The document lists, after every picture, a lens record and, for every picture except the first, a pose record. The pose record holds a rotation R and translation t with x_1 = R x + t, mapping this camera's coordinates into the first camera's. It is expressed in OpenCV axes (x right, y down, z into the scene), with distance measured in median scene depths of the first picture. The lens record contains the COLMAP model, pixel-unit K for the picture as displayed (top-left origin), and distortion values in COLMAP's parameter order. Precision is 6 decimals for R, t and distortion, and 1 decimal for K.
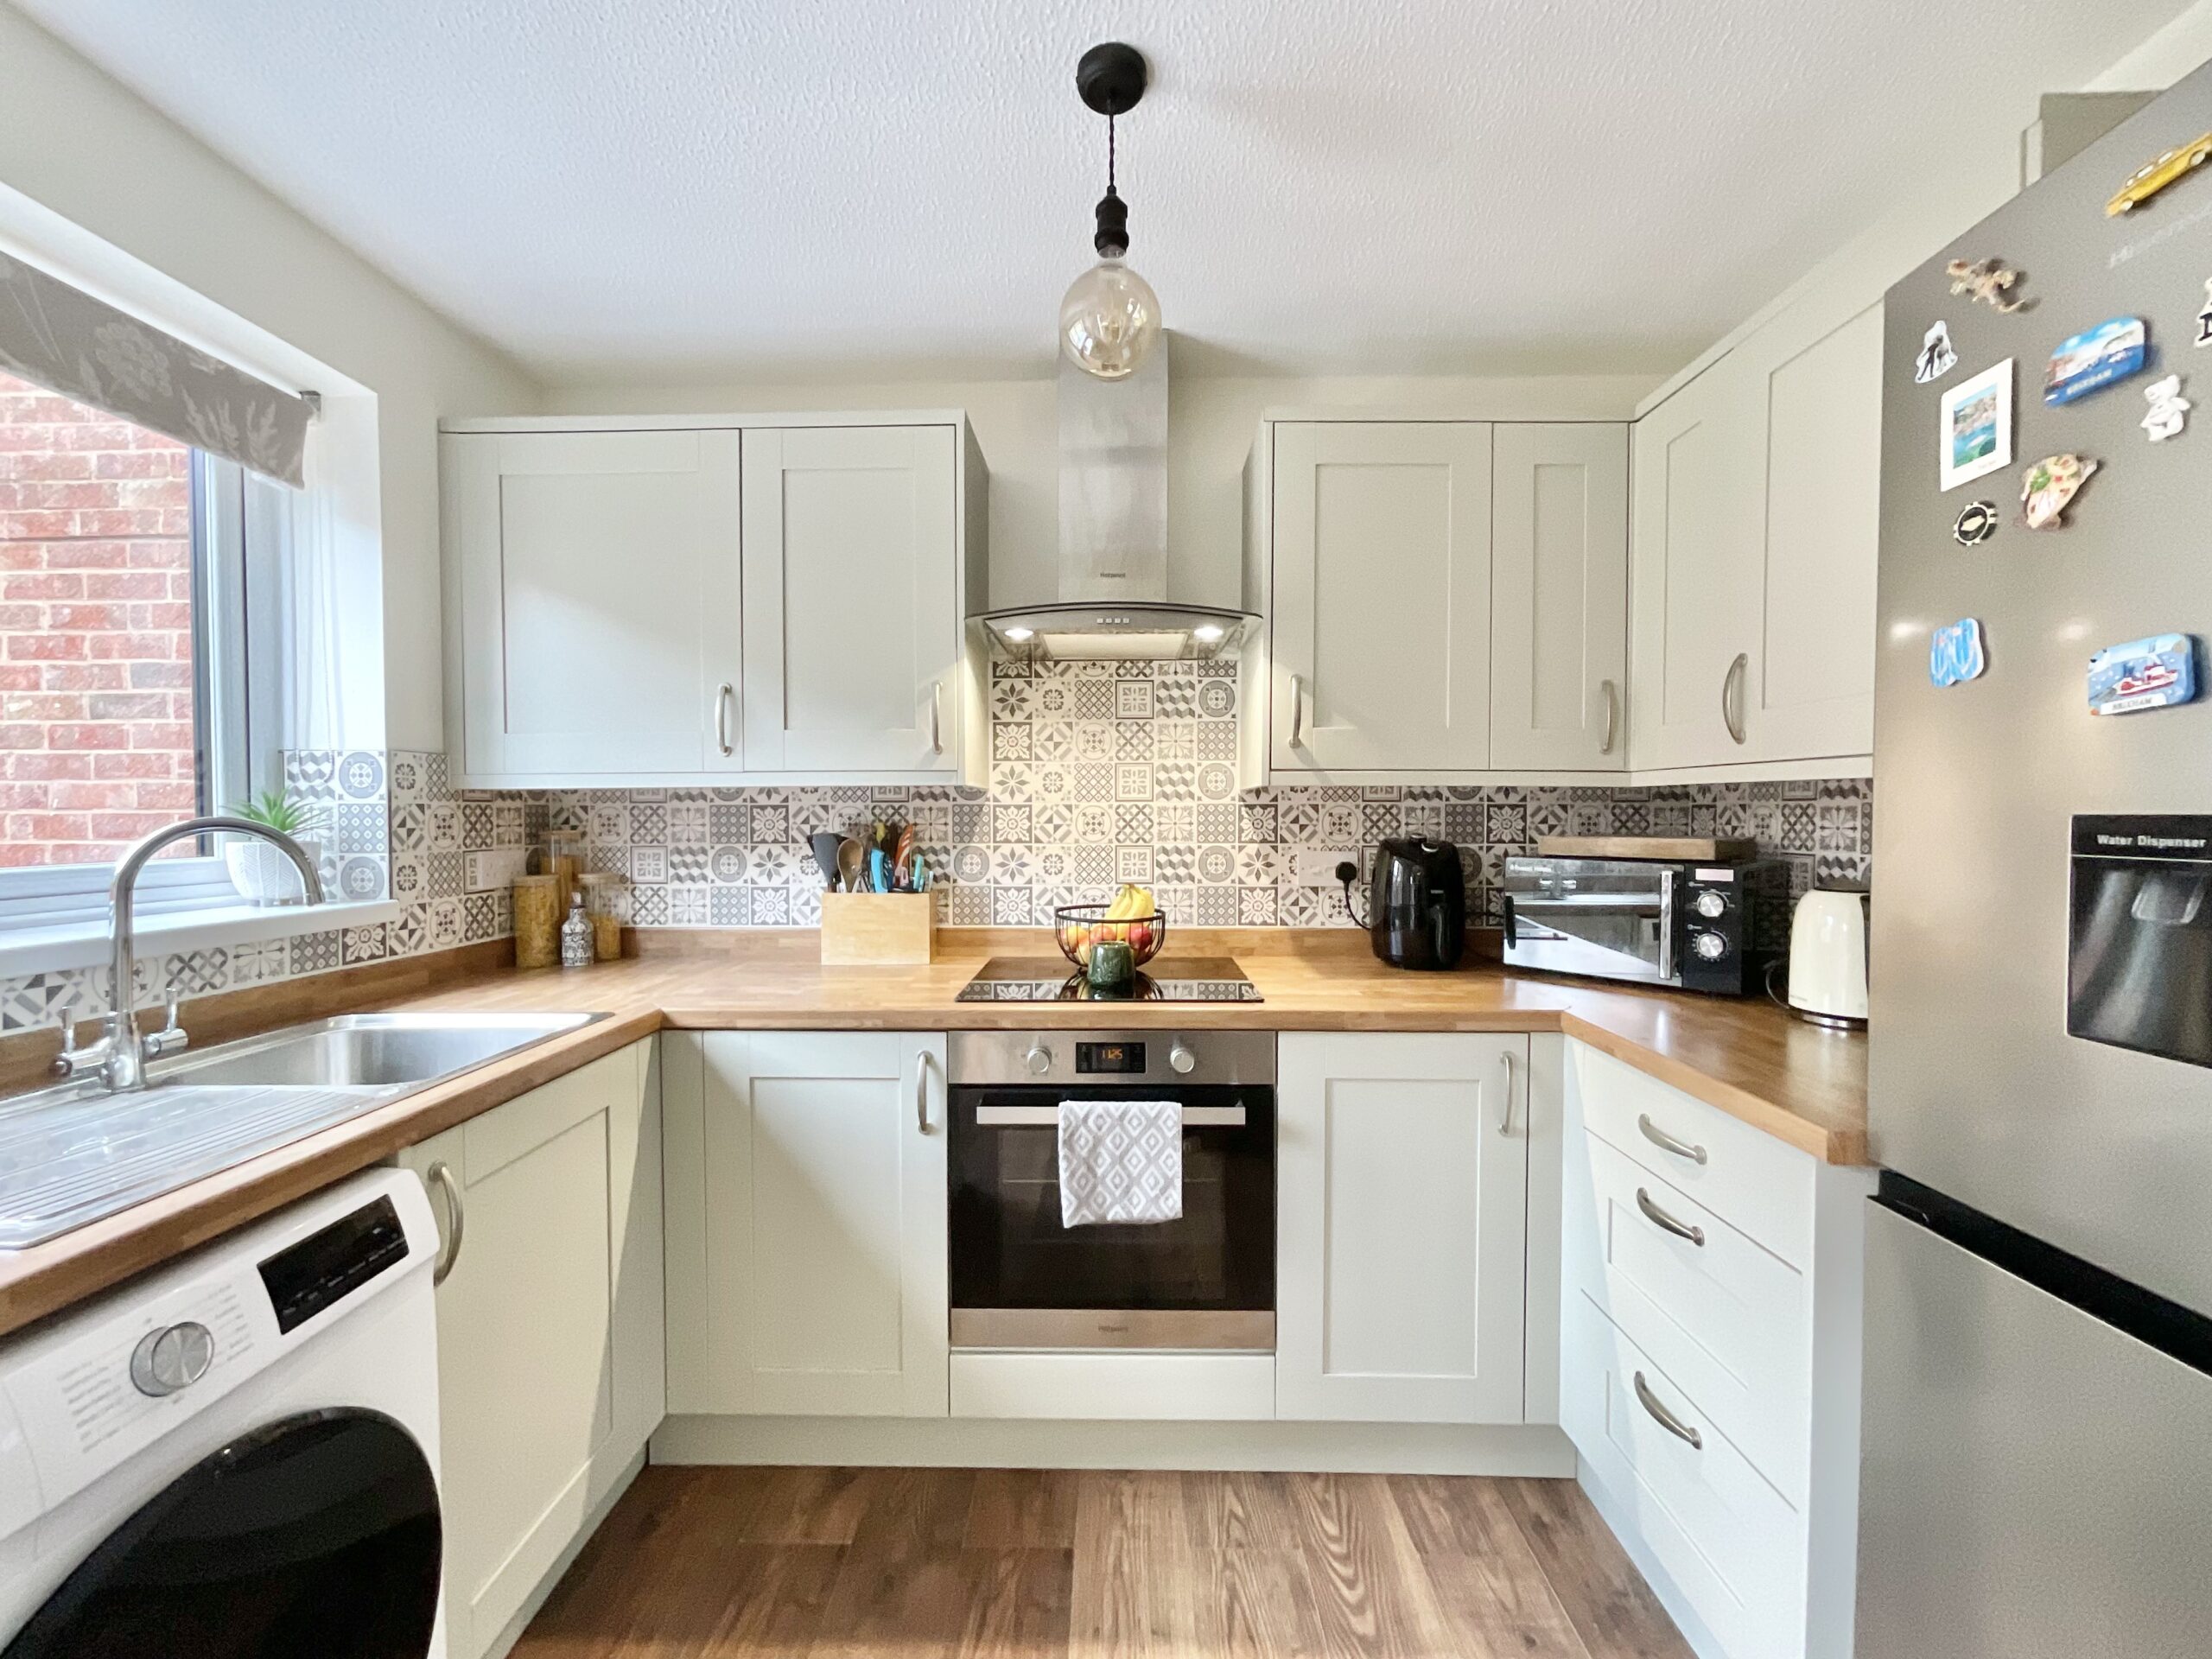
lens RADIAL K [[903.1, 0, 1109.0], [0, 903.1, 830.0], [0, 0, 1]] dist [-0.004661, -0.000146]
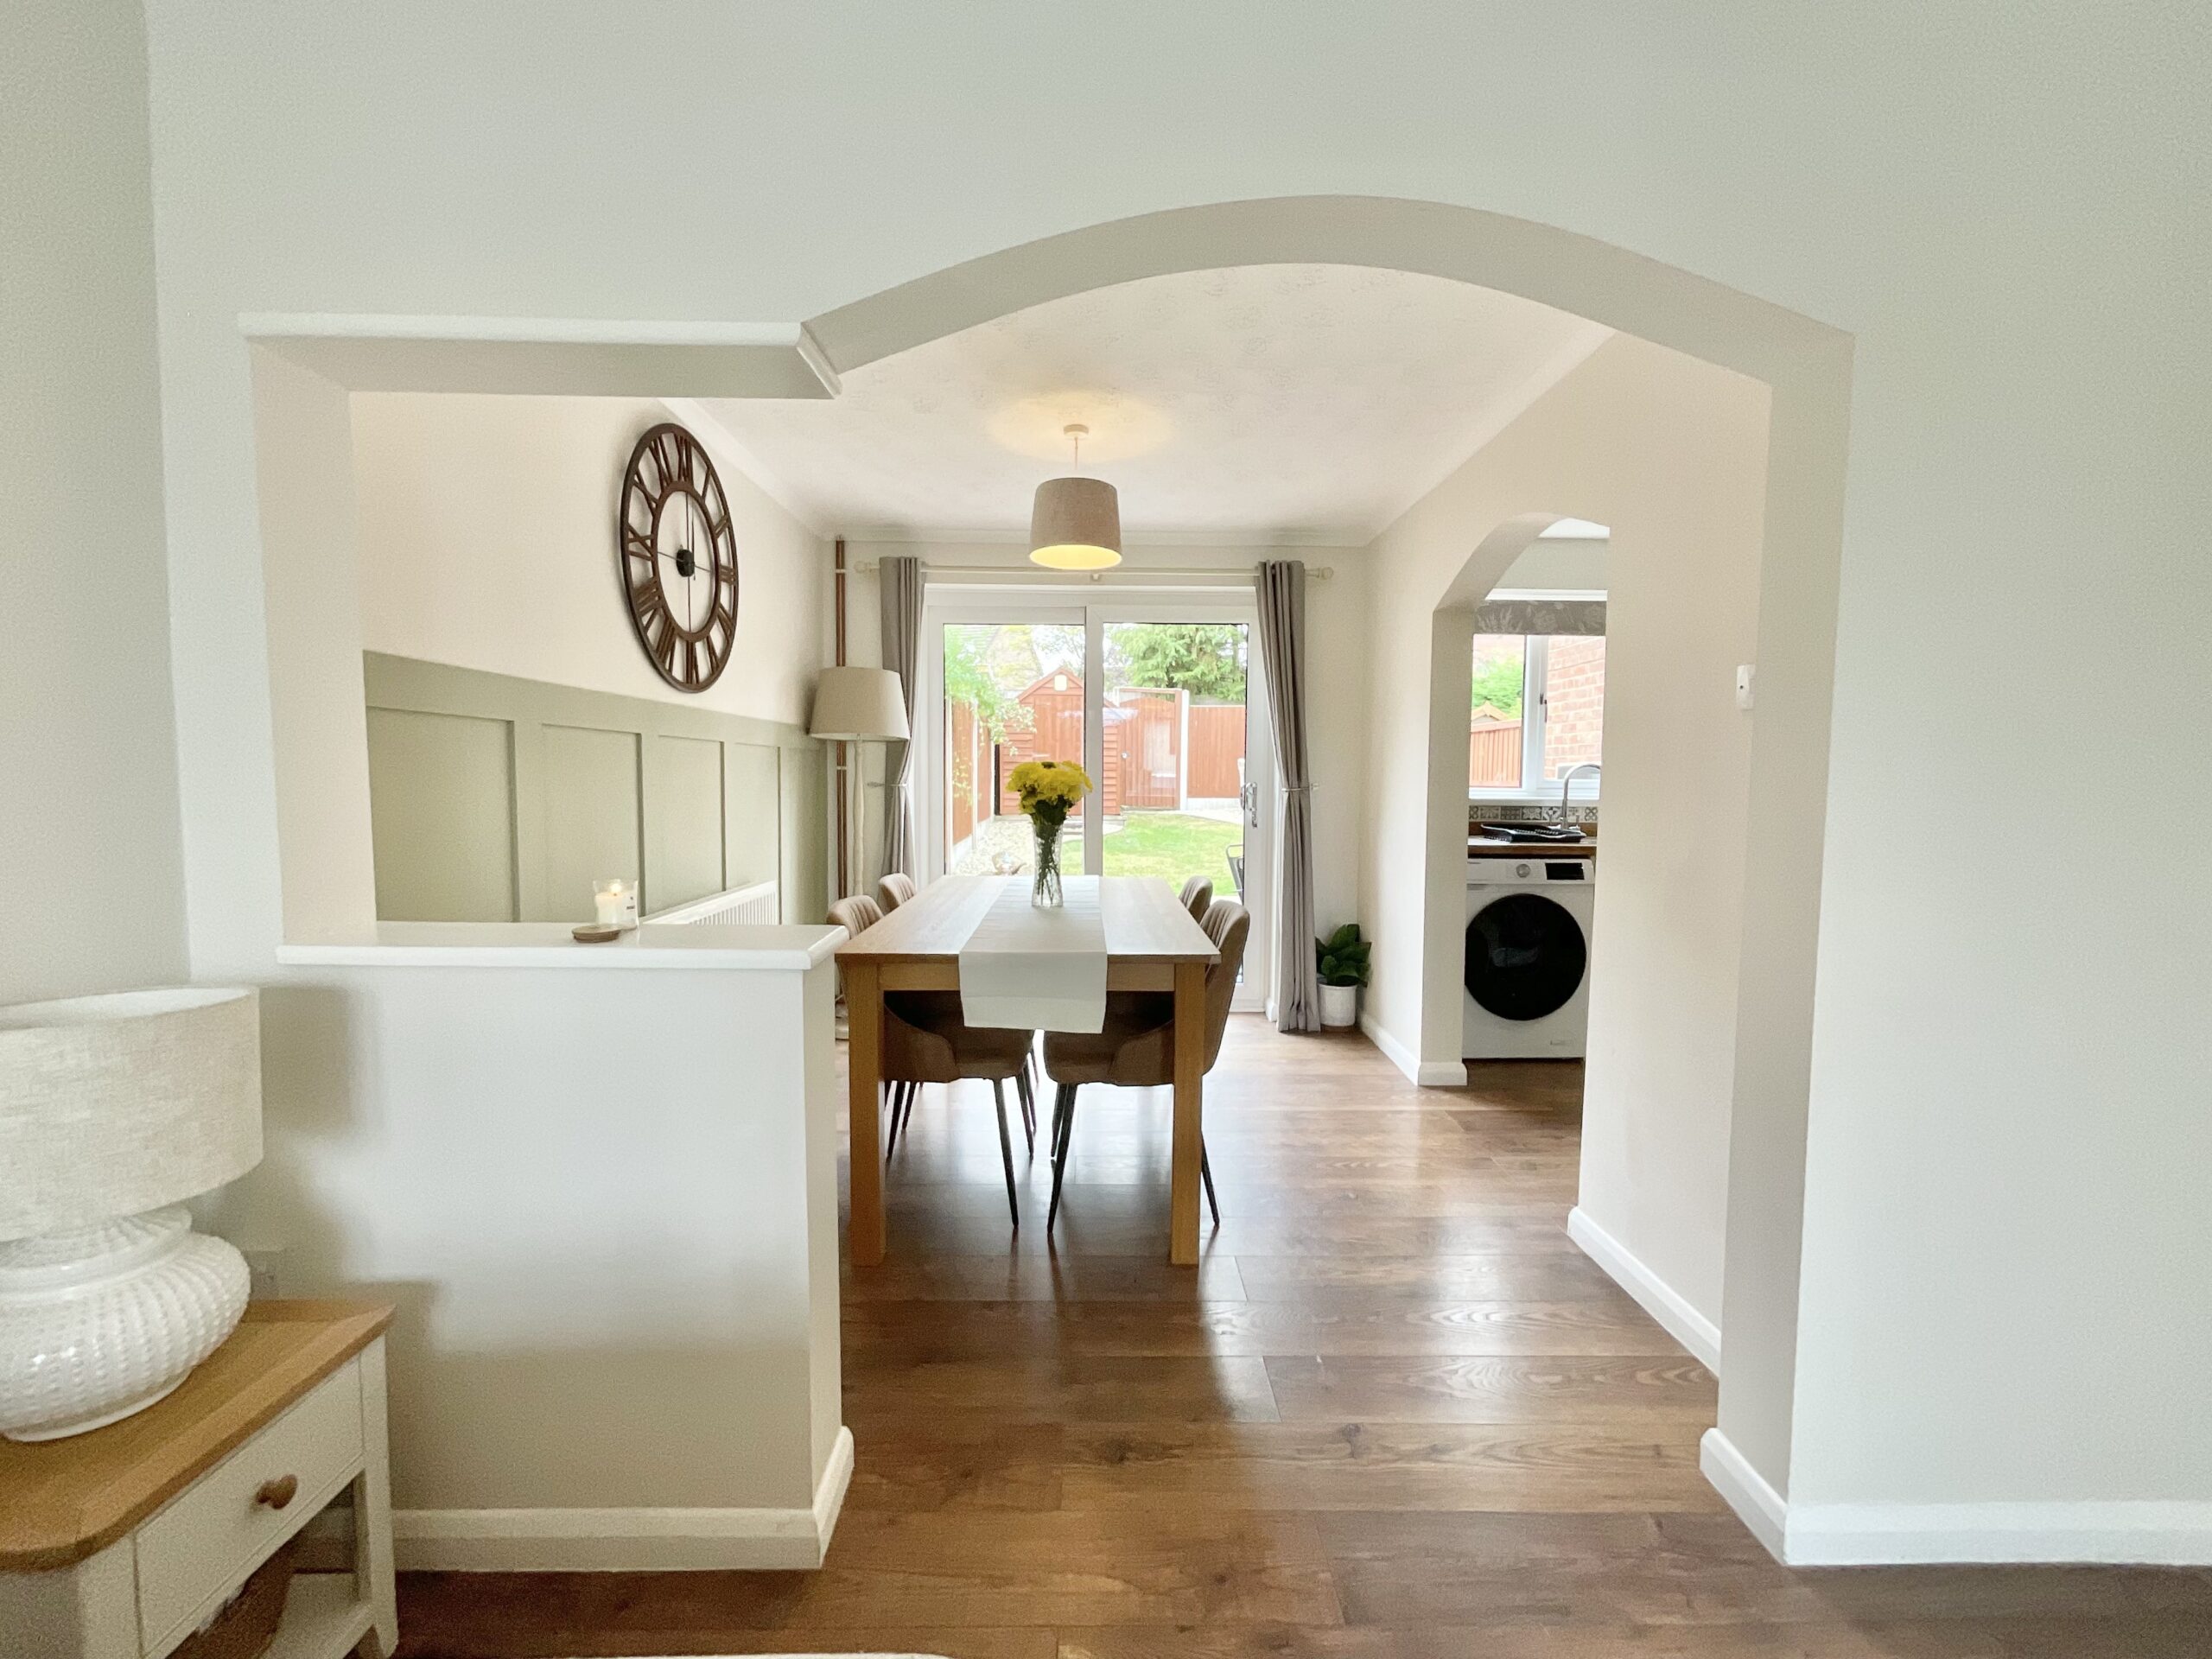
lens RADIAL K [[903.1, 0, 1101.4], [0, 903.1, 820.0], [0, 0, 1]] dist [-0.004661, -0.000146]
pose [[0.020509, 0.050008, -0.998538, 1.279902], [-0.027510, 0.998398, 0.049436, 0.044659], [0.999411, 0.026456, 0.021851, -0.476795]]
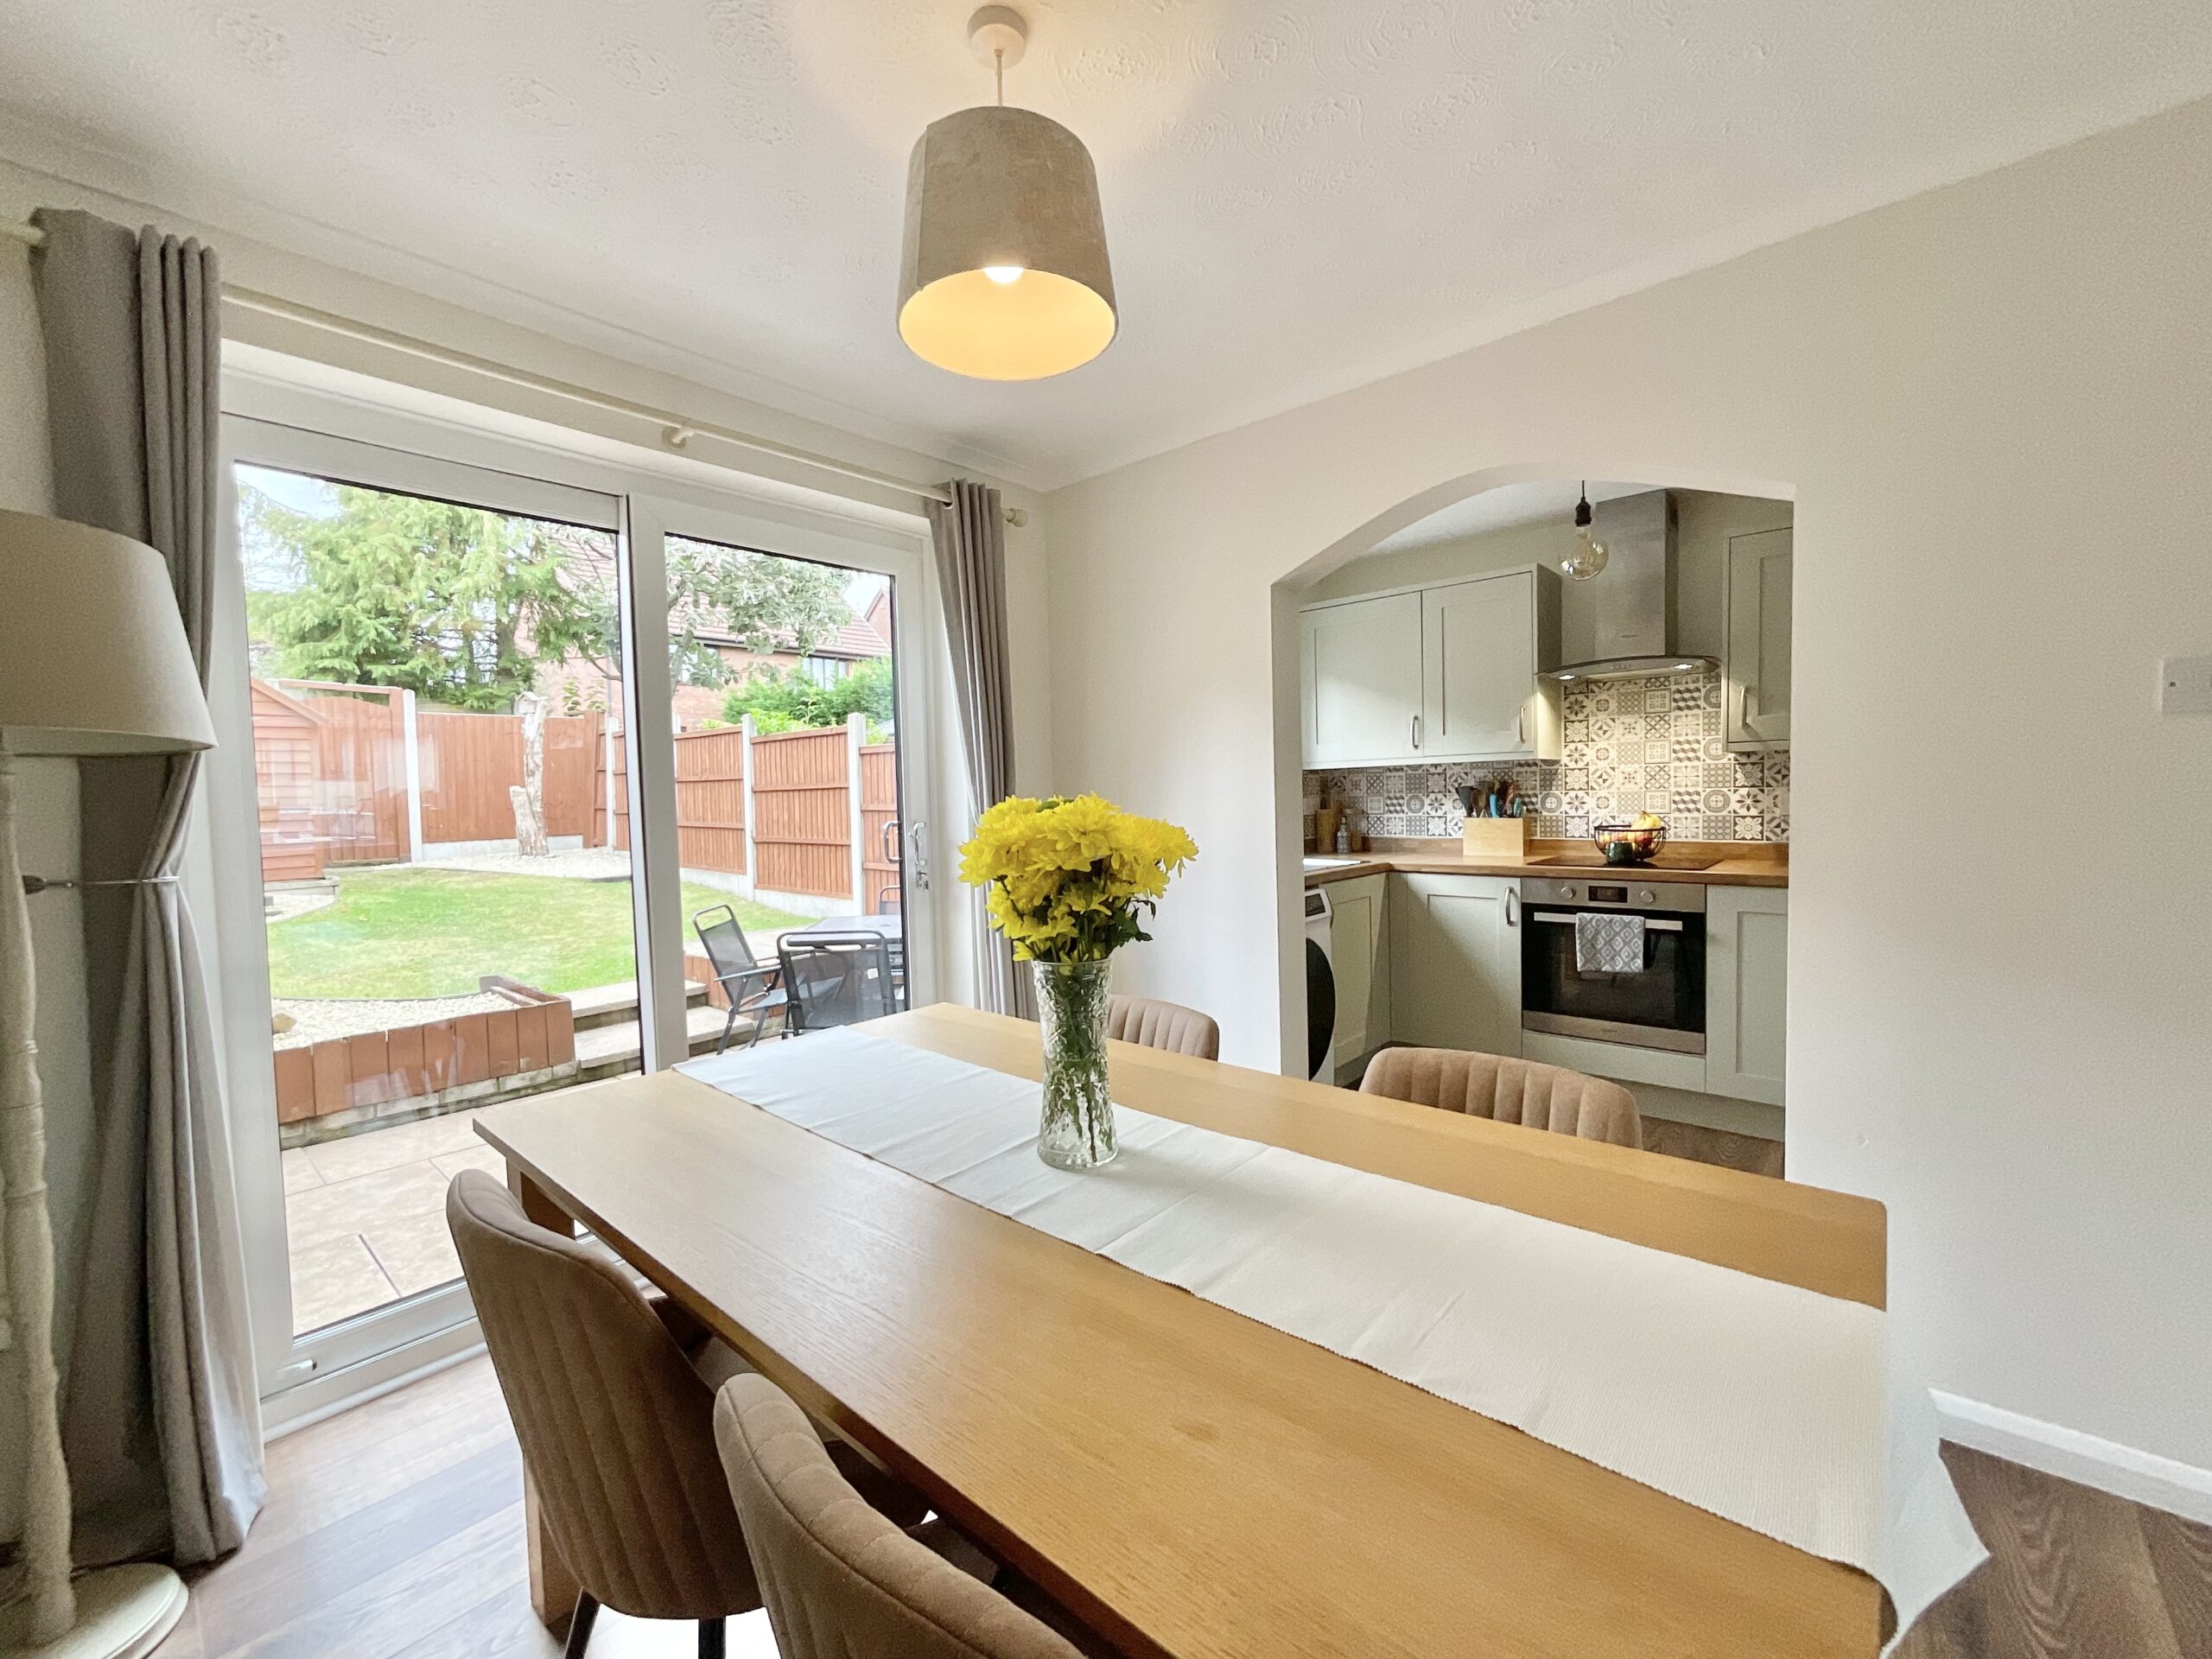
lens RADIAL K [[903.1, 0, 1101.5], [0, 903.1, 825.1], [0, 0, 1]] dist [-0.004661, -0.000146]
pose [[0.755344, 0.006808, -0.655293, 0.341459], [0.012161, 0.999628, 0.024403, 0.028068], [0.655215, -0.026401, 0.754981, -0.908645]]
